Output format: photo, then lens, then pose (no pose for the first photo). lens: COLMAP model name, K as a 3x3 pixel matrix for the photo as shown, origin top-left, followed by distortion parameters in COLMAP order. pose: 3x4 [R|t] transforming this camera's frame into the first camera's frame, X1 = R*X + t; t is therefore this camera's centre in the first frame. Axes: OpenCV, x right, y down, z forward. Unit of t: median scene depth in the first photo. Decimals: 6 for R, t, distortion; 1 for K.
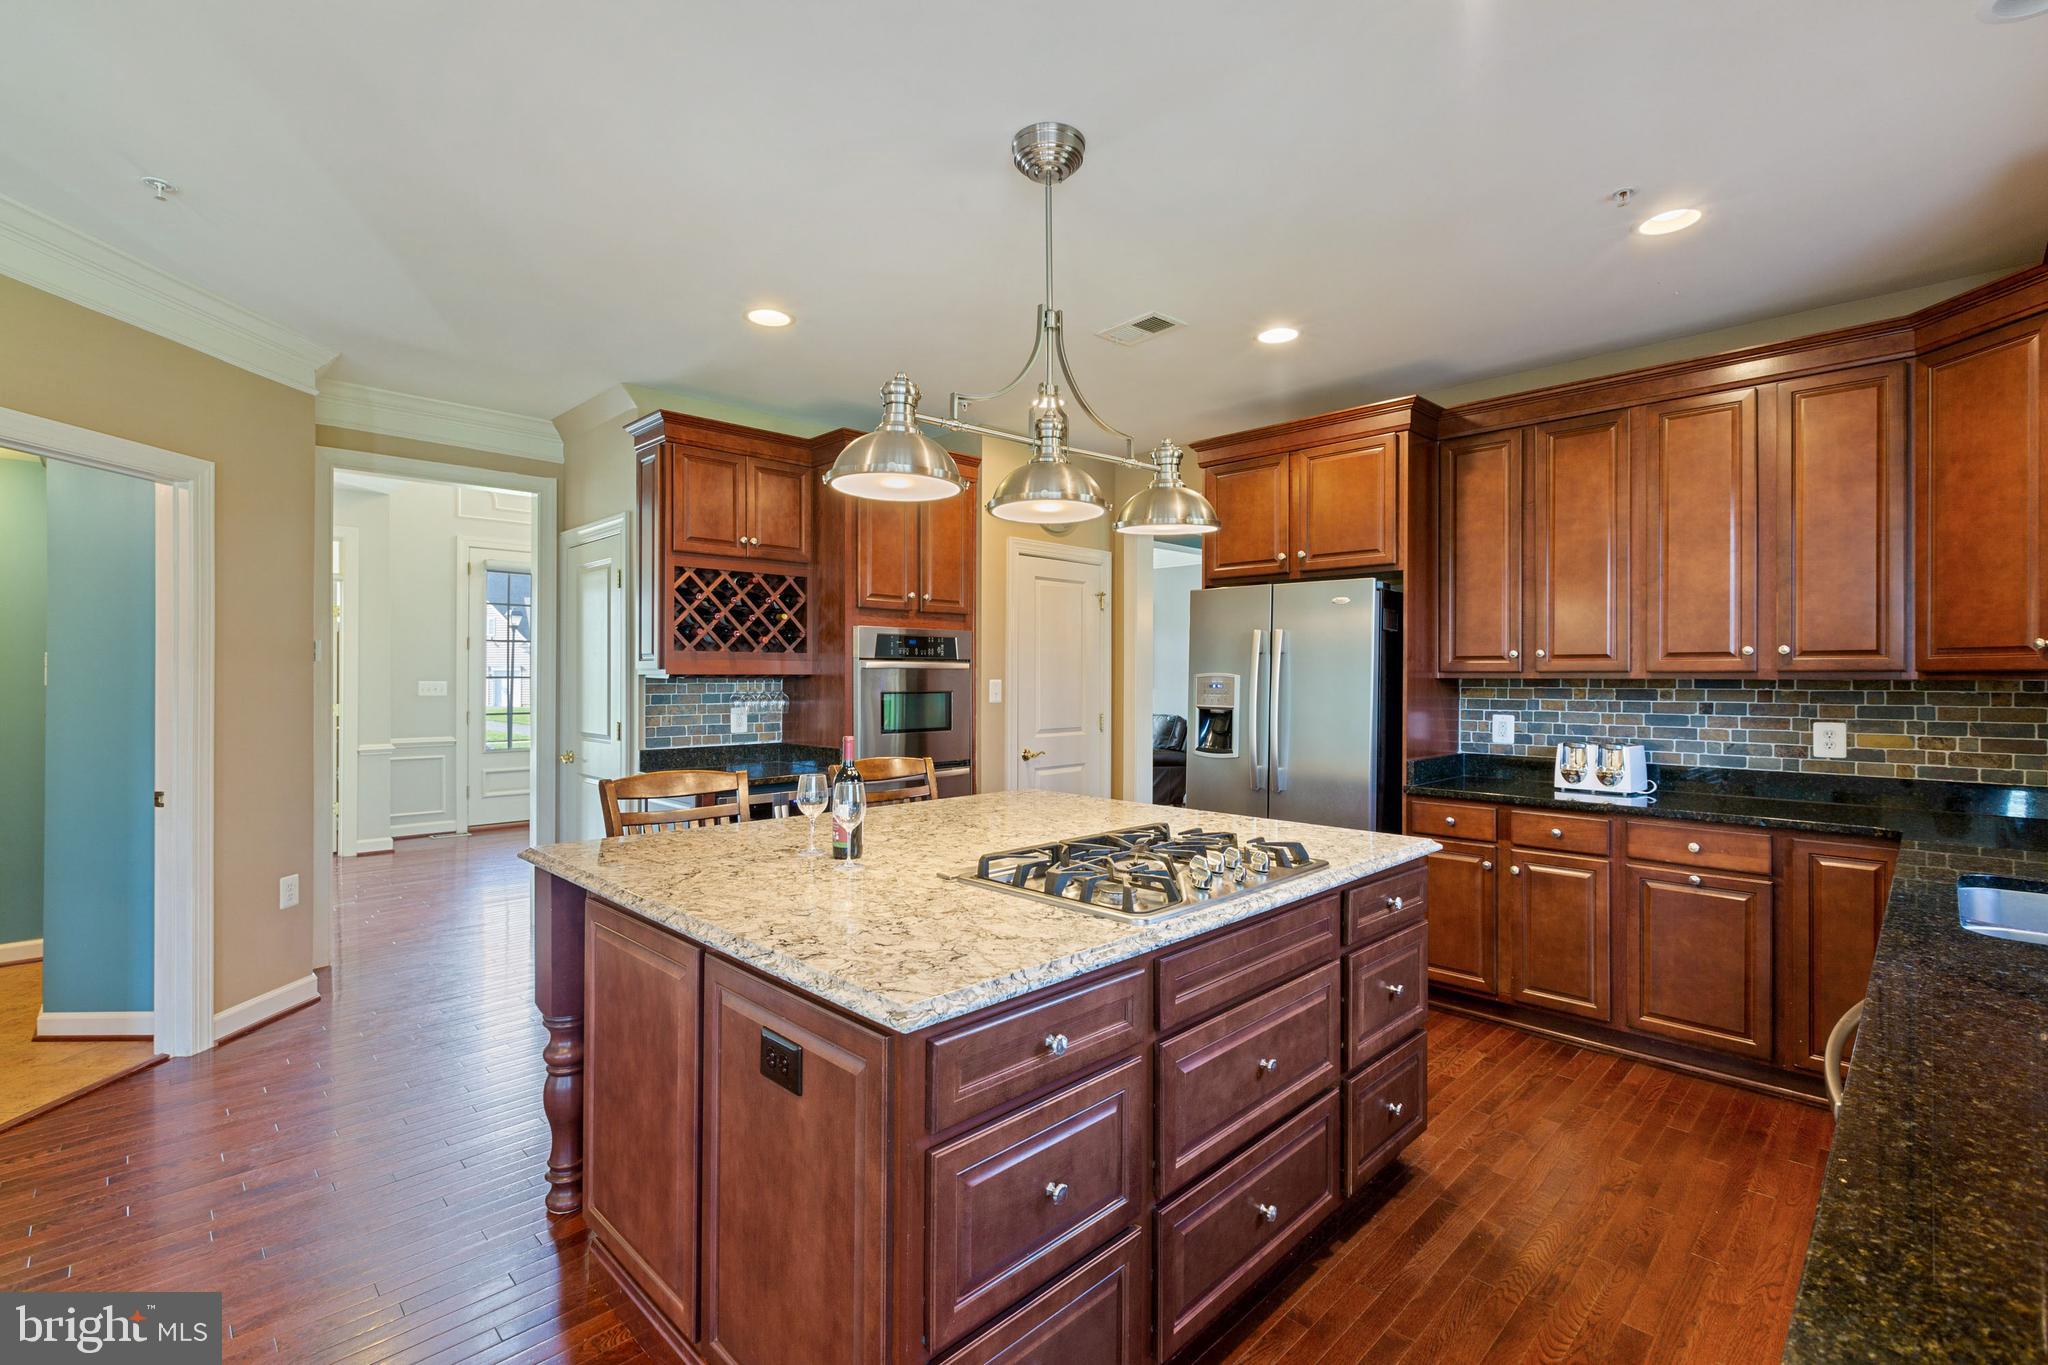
lens RADIAL K [[914.5, 0, 1022.3], [0, 914.5, 671.1], [0, 0, 1]] dist [0.002627, -0.002740]
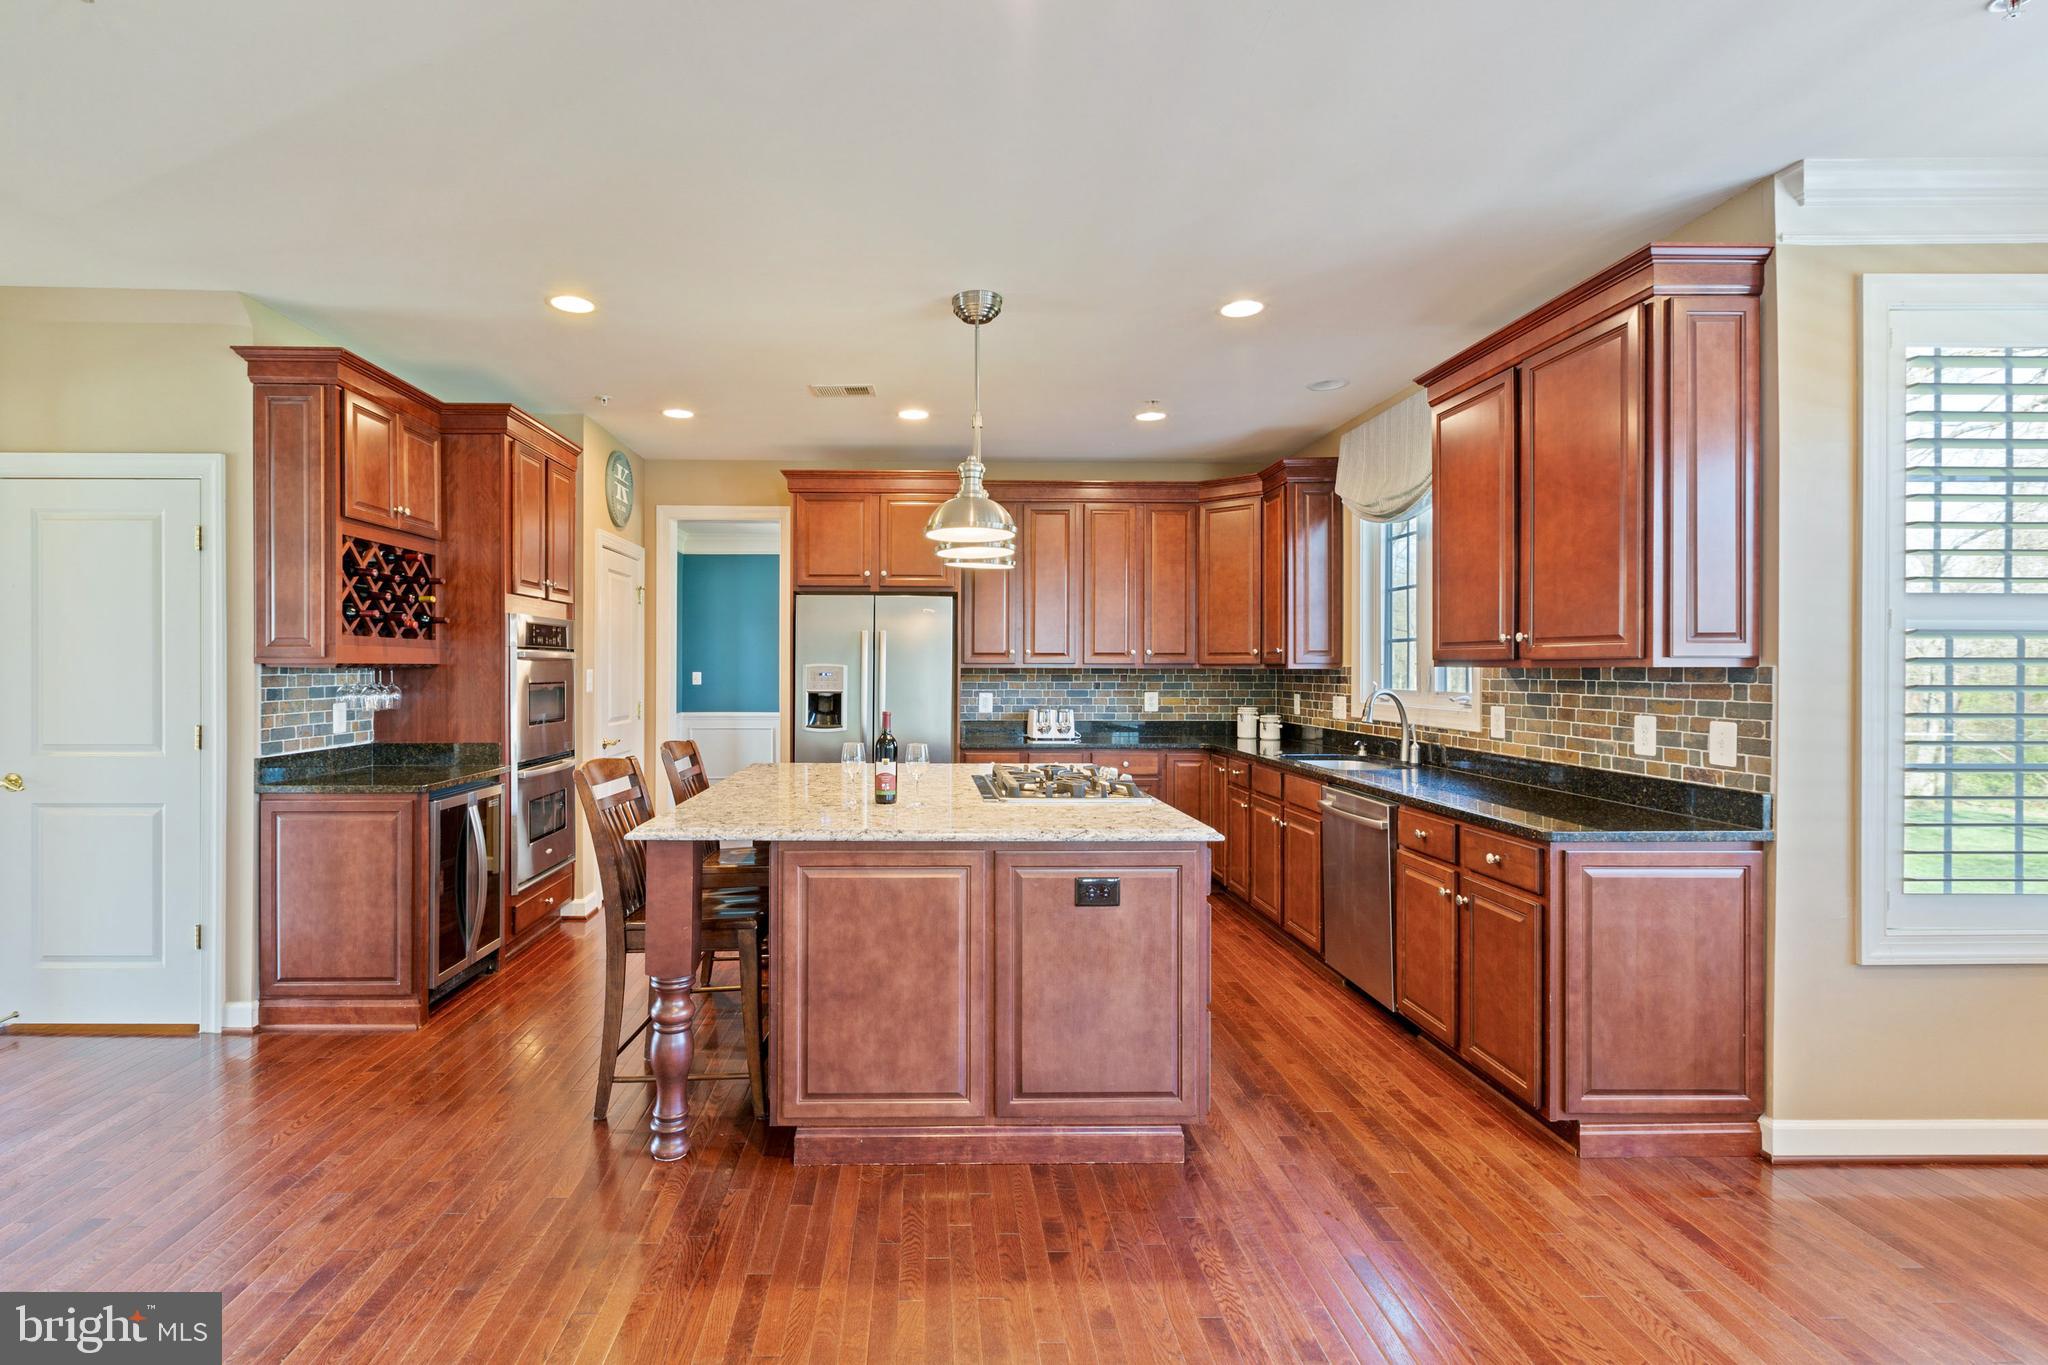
lens RADIAL K [[914.5, 0, 965.0], [0, 914.5, 669.4], [0, 0, 1]] dist [0.002627, -0.002740]
pose [[0.691798, -0.000355, 0.722091, -0.614841], [-0.005283, 0.999971, 0.005554, 0.001908], [-0.722072, -0.007657, 0.691775, 0.002562]]
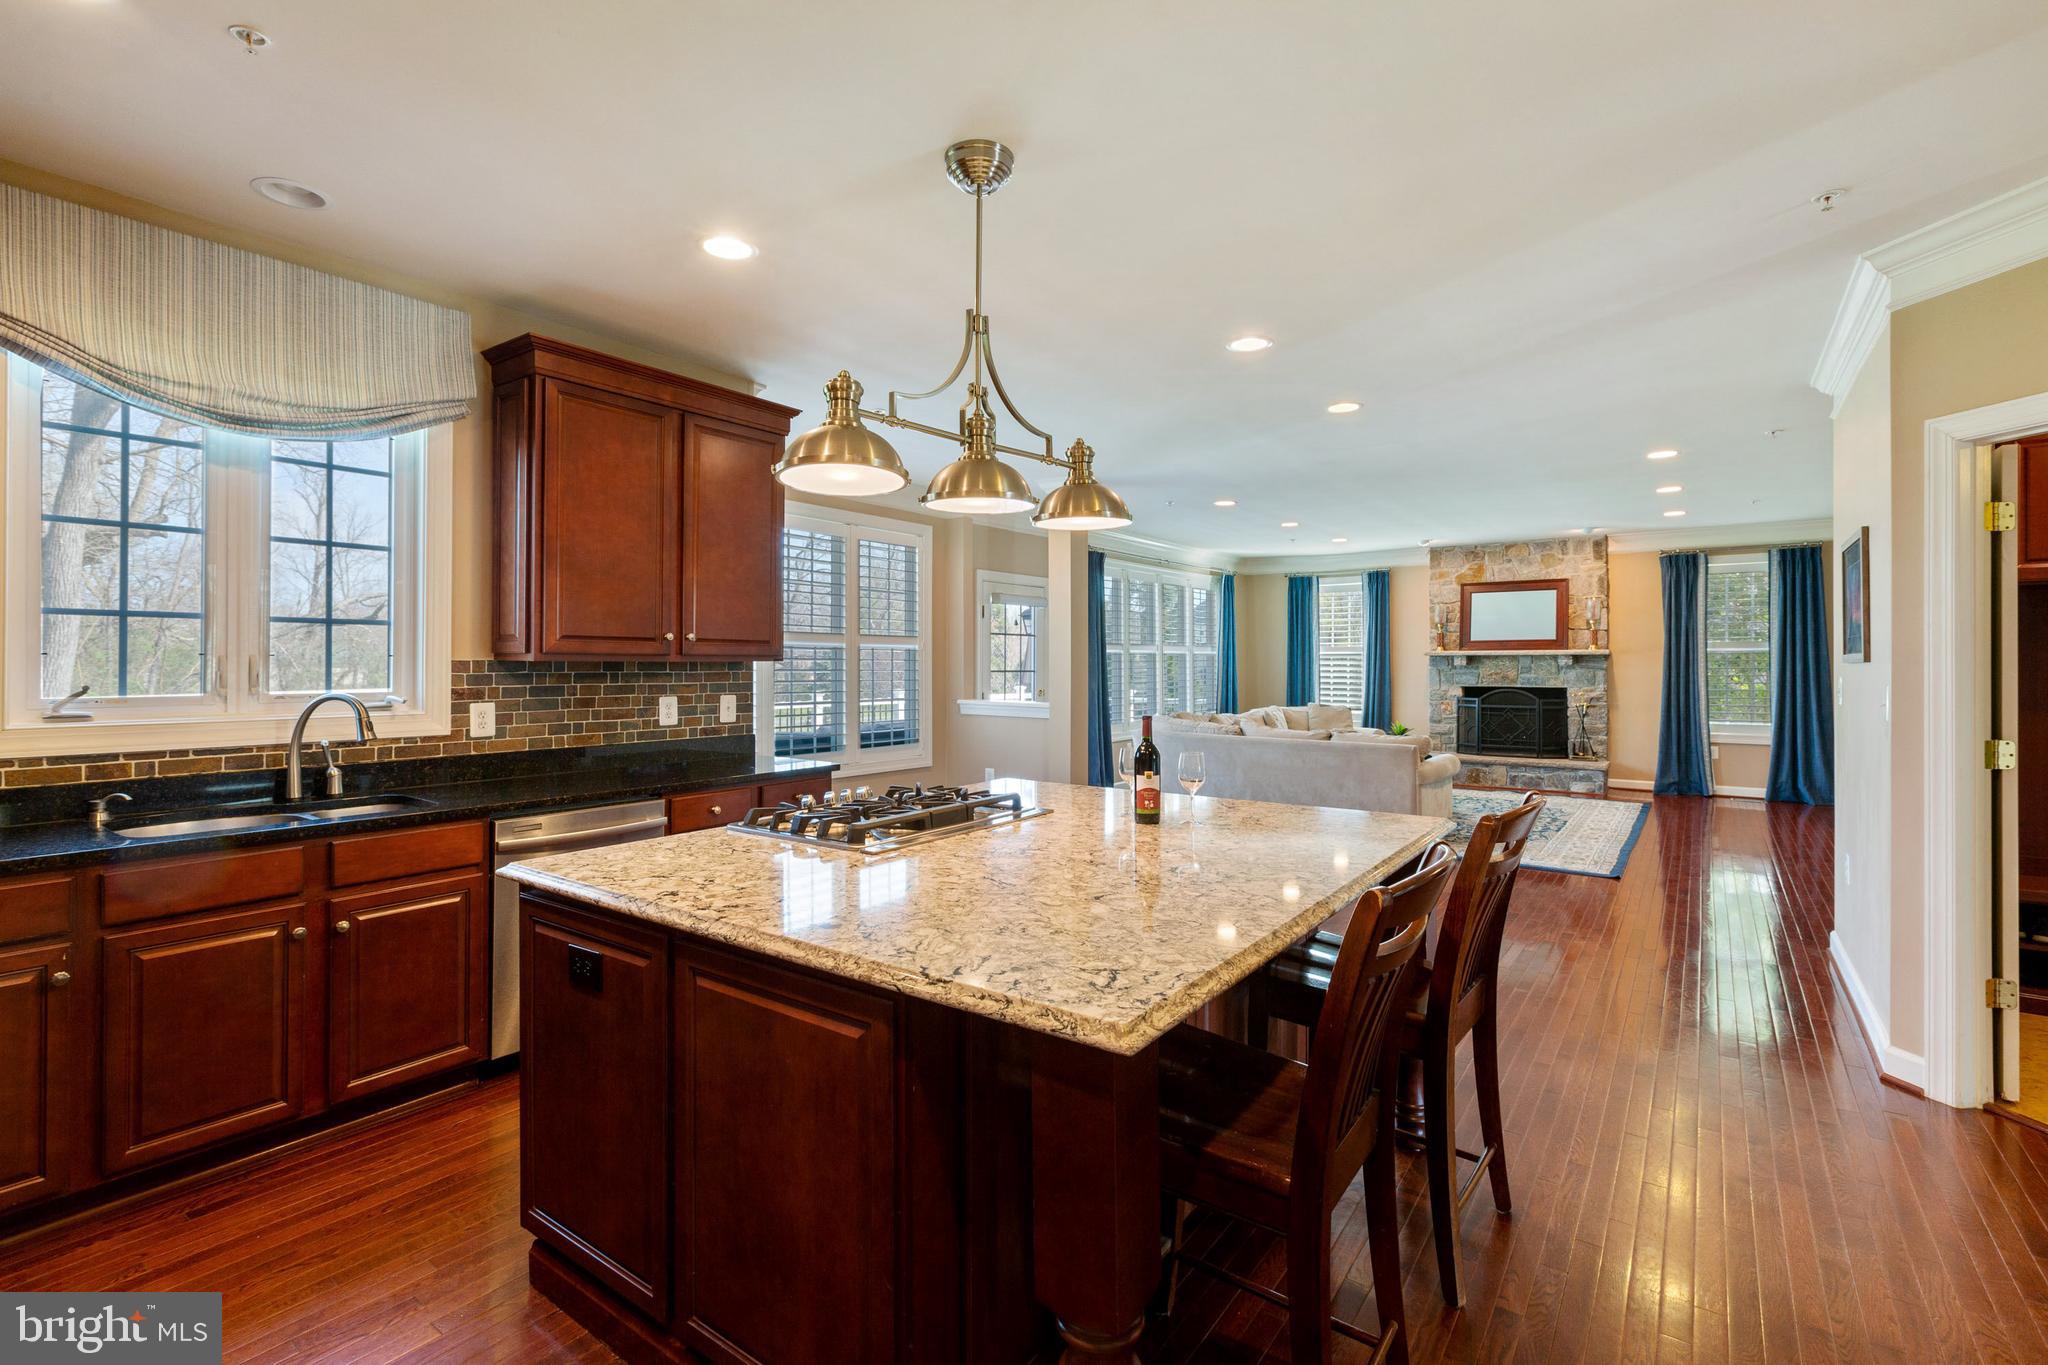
lens RADIAL K [[914.5, 0, 1028.3], [0, 914.5, 667.2], [0, 0, 1]] dist [0.002627, -0.002740]
pose [[-0.991825, -0.004540, -0.127524, 0.072131], [-0.004612, 0.999989, 0.000267, 0.005971], [0.127522, 0.000852, -0.991835, 1.248022]]
